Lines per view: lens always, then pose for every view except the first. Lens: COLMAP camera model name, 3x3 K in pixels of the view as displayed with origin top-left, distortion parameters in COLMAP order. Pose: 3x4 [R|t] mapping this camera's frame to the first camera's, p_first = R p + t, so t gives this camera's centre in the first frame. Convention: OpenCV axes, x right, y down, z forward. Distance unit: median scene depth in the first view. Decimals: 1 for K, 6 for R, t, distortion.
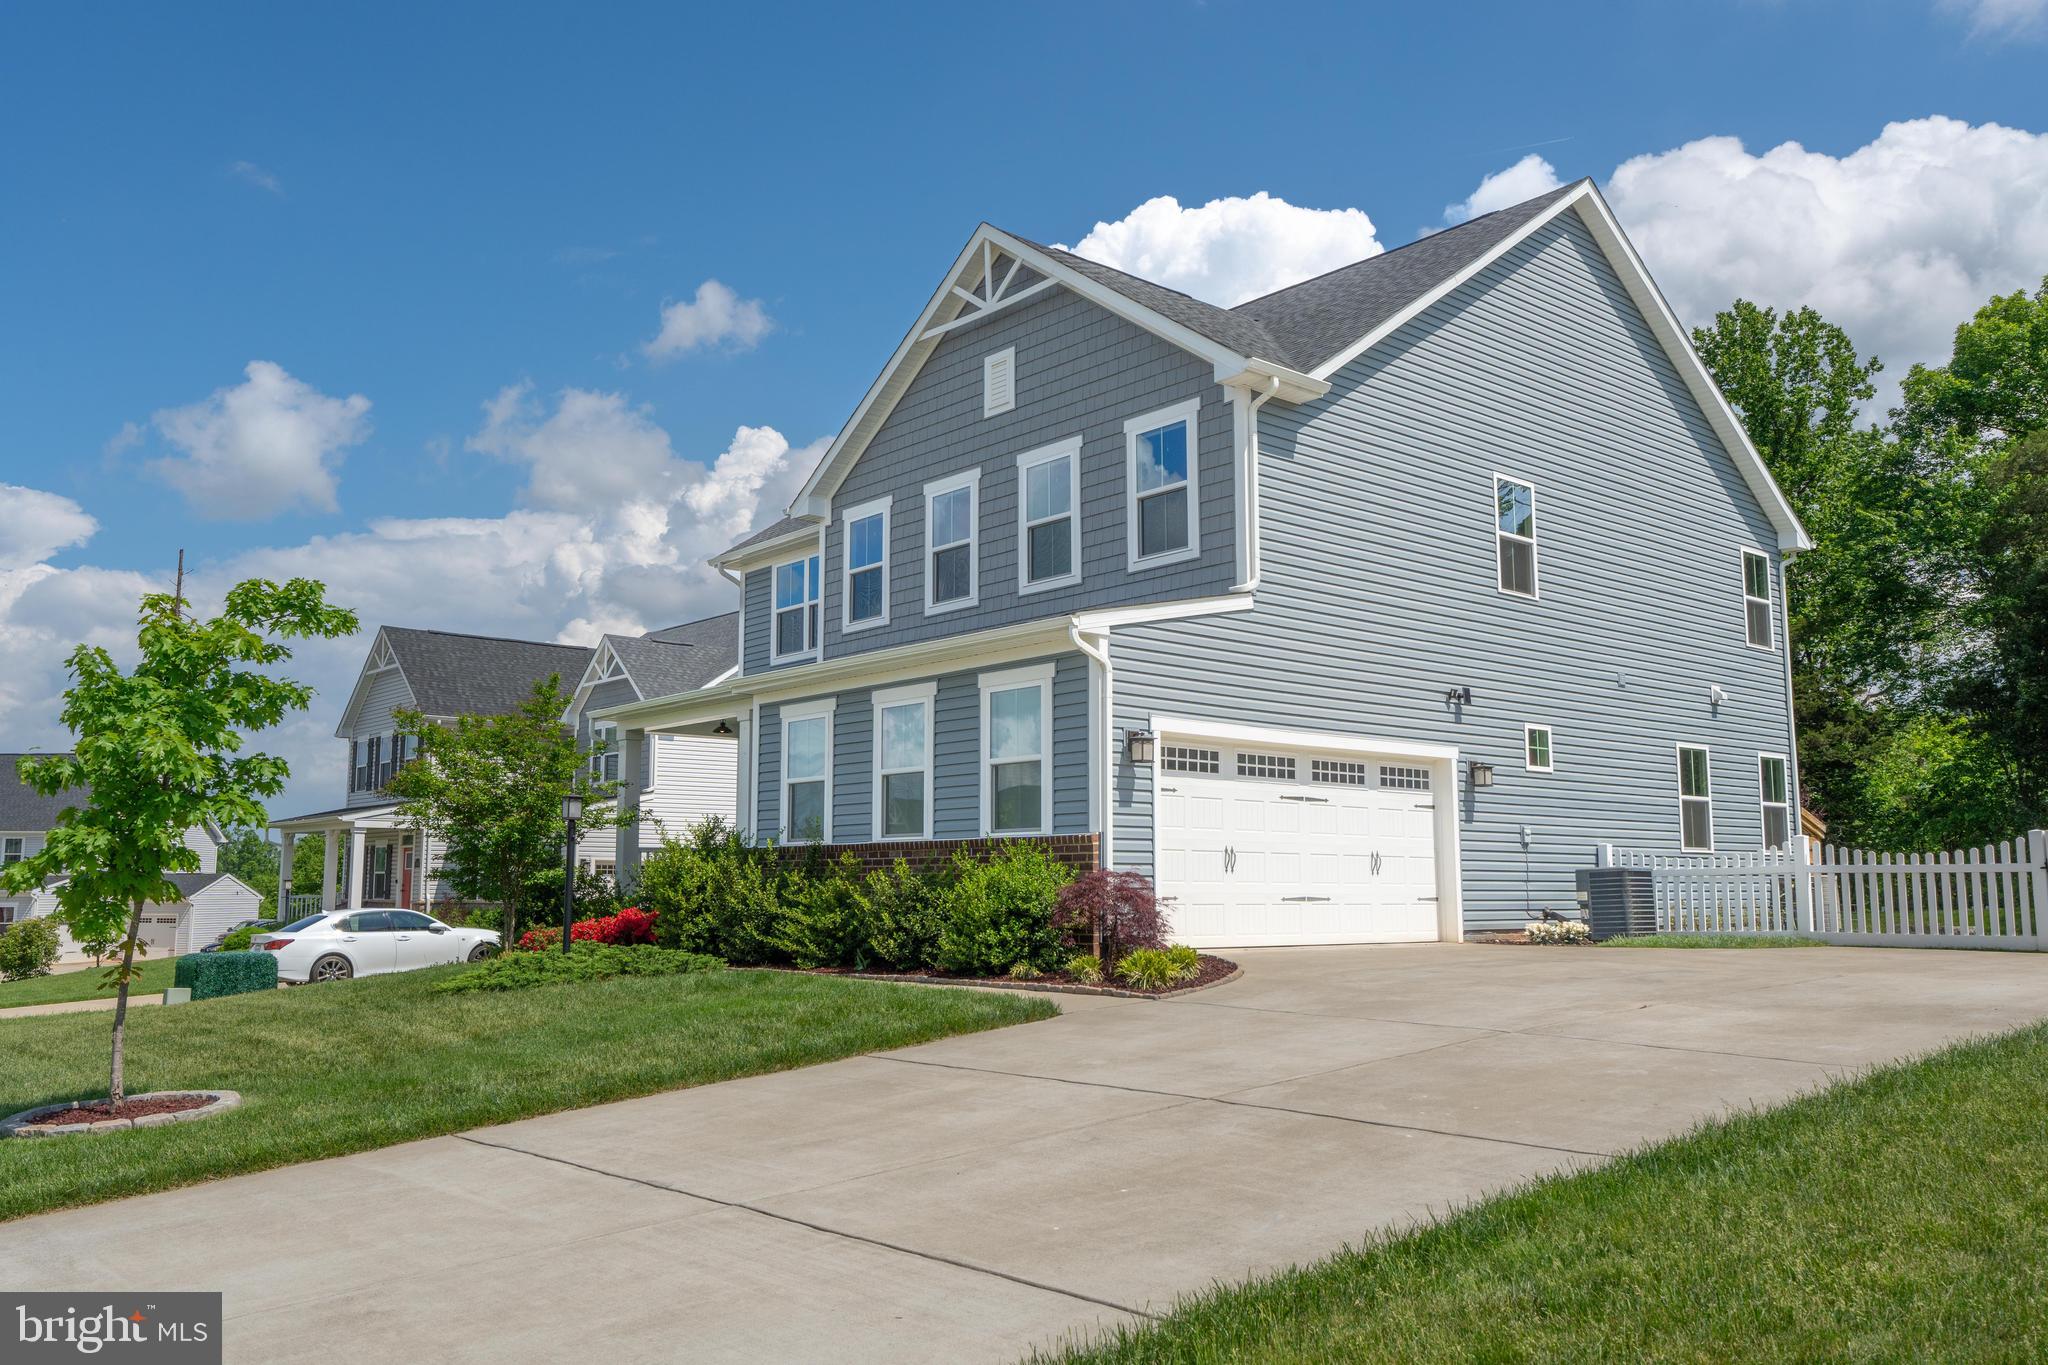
lens RADIAL K [[1604.4, 0, 1024.0], [0, 1604.4, 682.5], [0, 0, 1]] dist [0.001743, -0.000168]
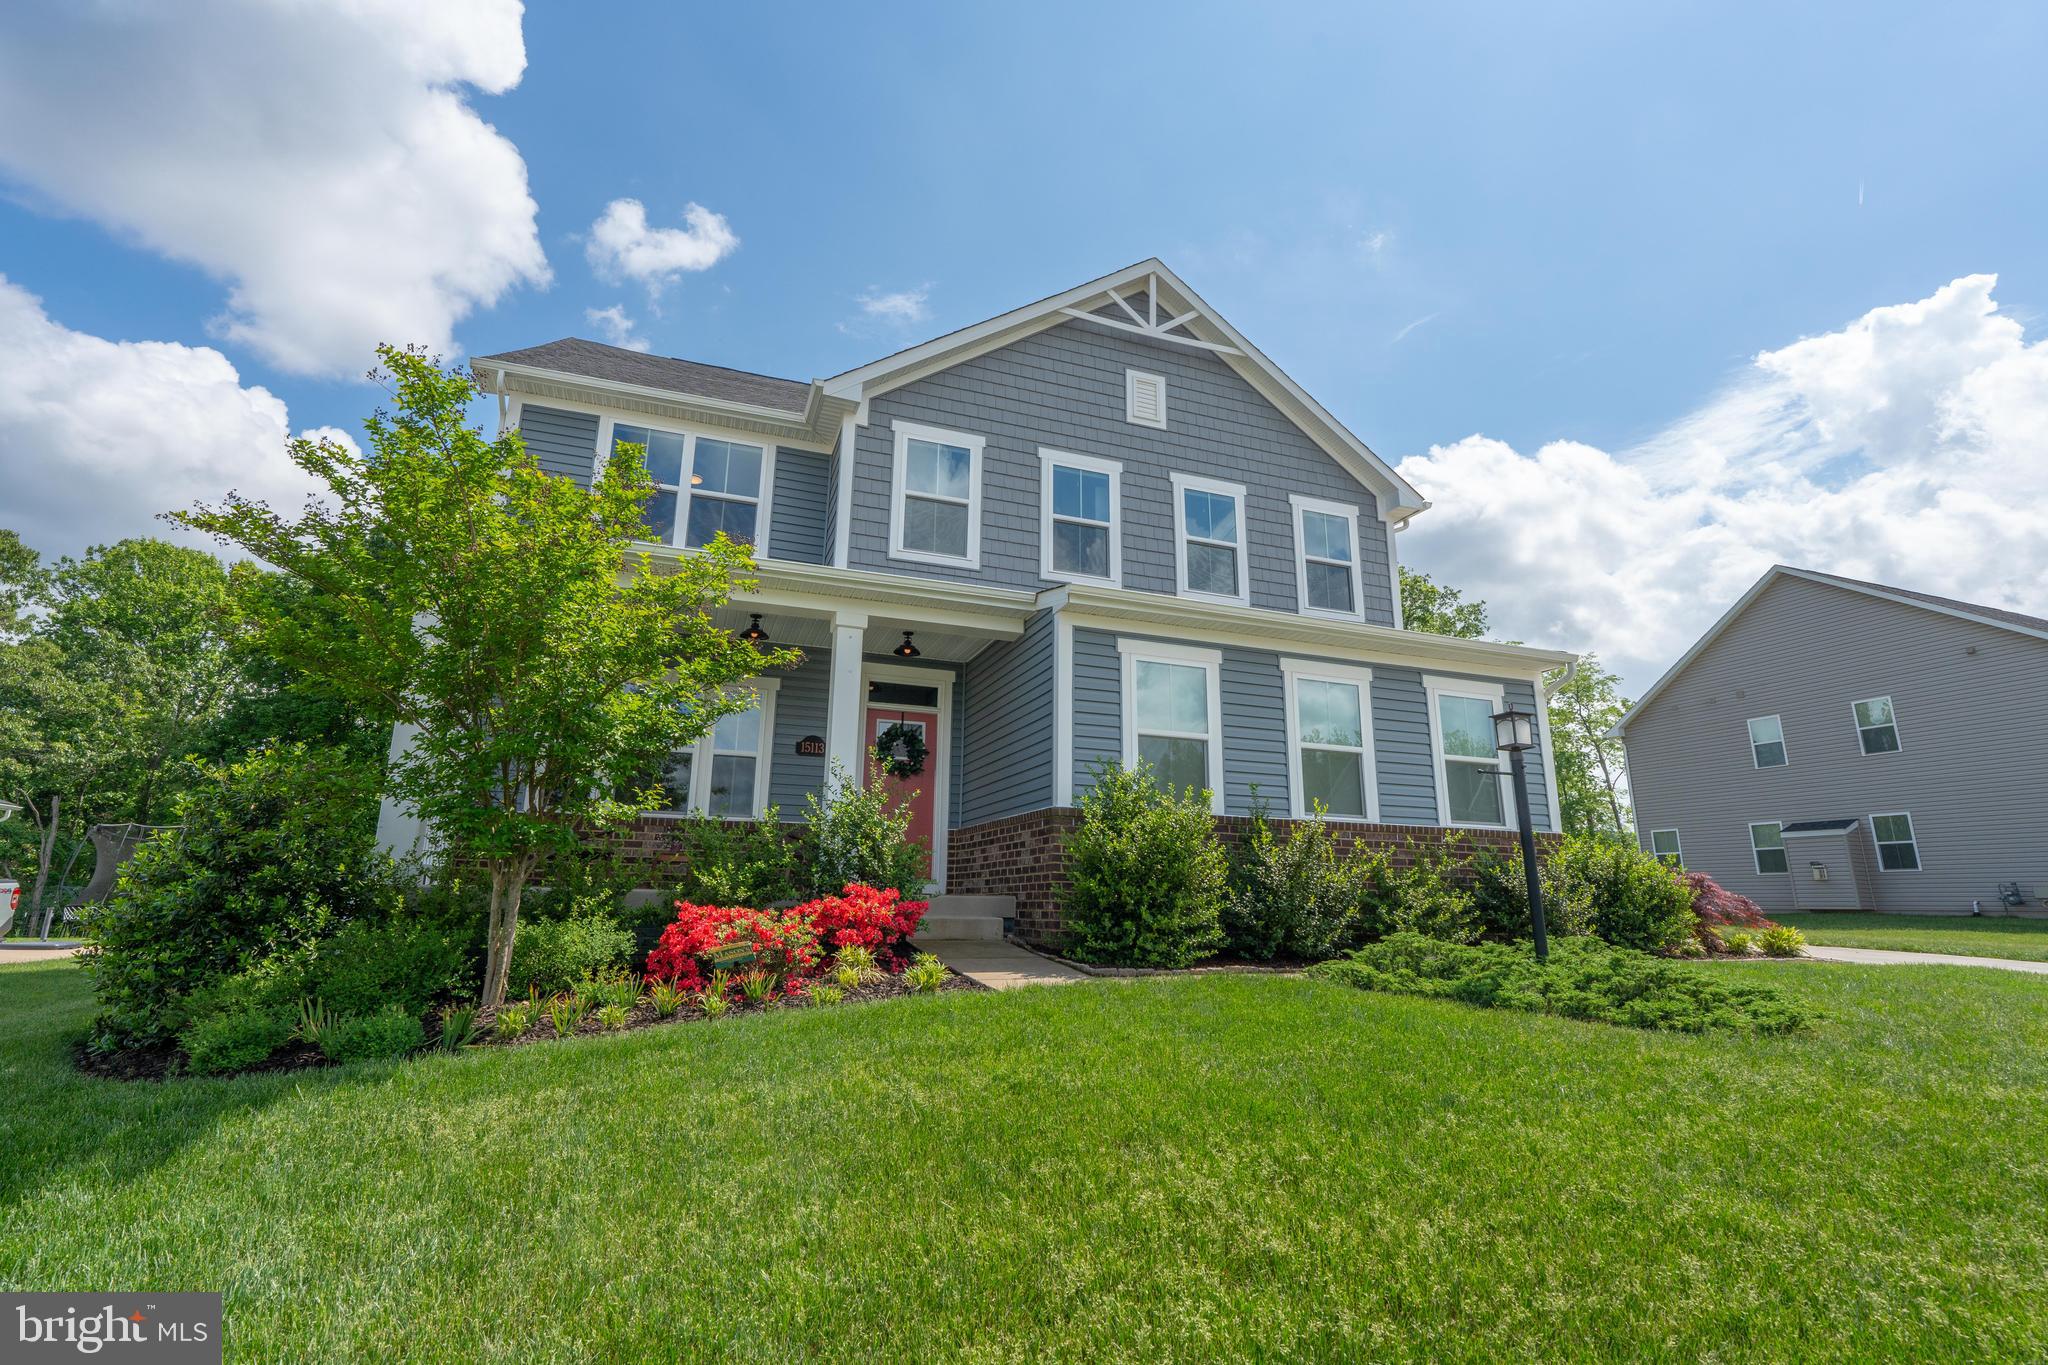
lens RADIAL K [[929.5, 0, 1014.4], [0, 929.5, 677.0], [0, 0, 1]] dist [0.000619, 0.000942]
pose [[0.352934, 0.230305, 0.906861, -0.583631], [-0.135161, 0.971616, -0.194147, 0.130757], [-0.925834, -0.054051, 0.374045, 0.858335]]
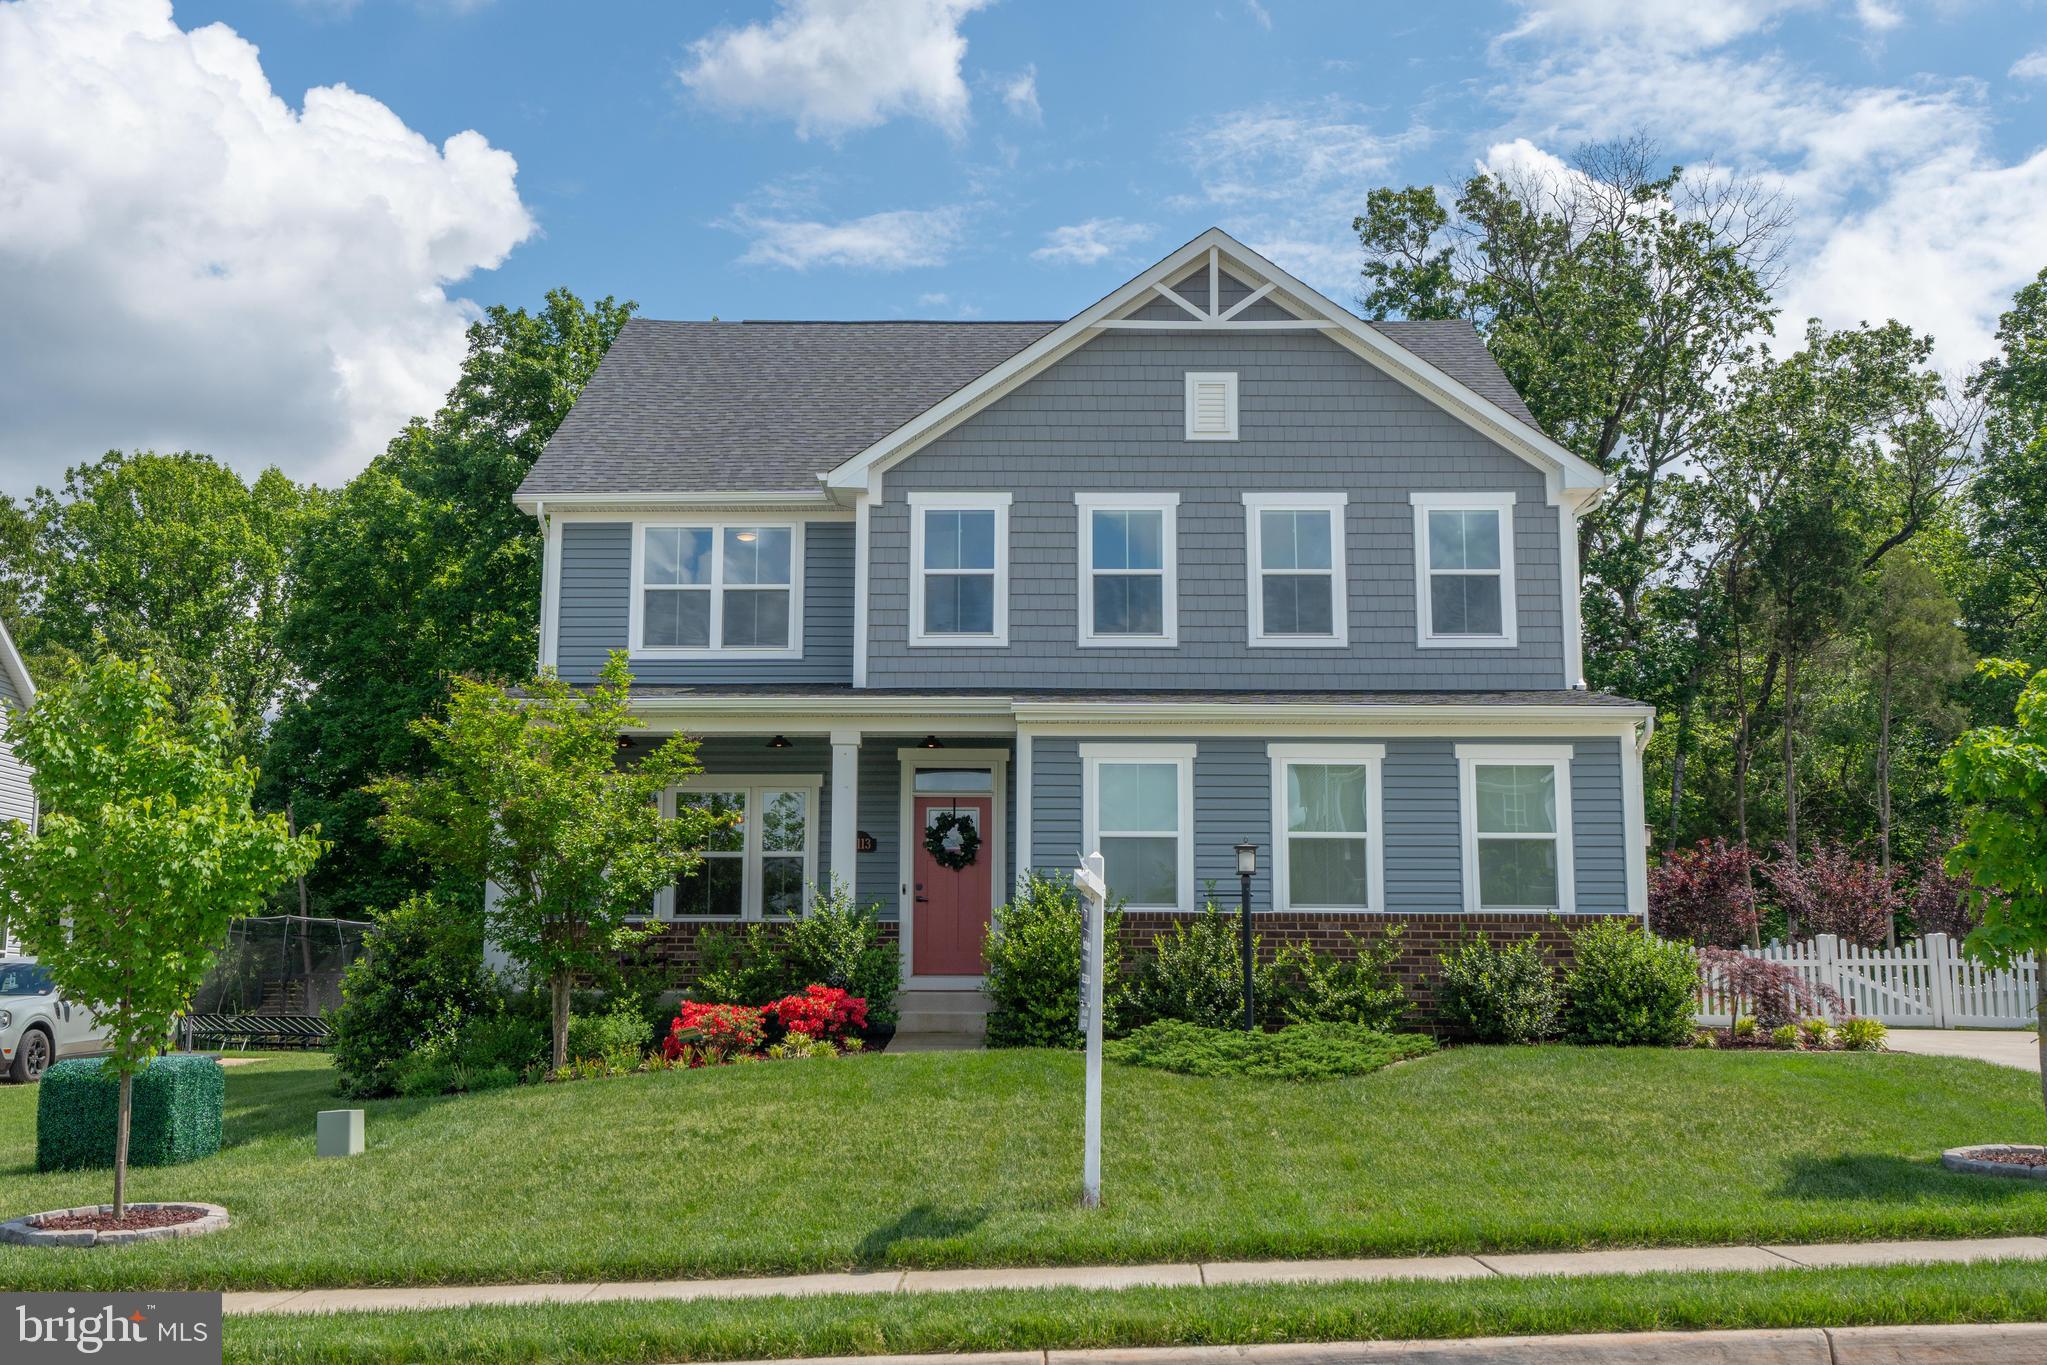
lens RADIAL K [[2157.0, 0, 1020.7], [0, 2157.0, 611.1], [0, 0, 1]] dist [0.016062, -0.008857]
pose [[0.660157, 0.138838, 0.738185, -0.993826], [-0.102292, 0.990230, -0.094764, 0.055634], [-0.744130, -0.012952, 0.667910, 0.270745]]
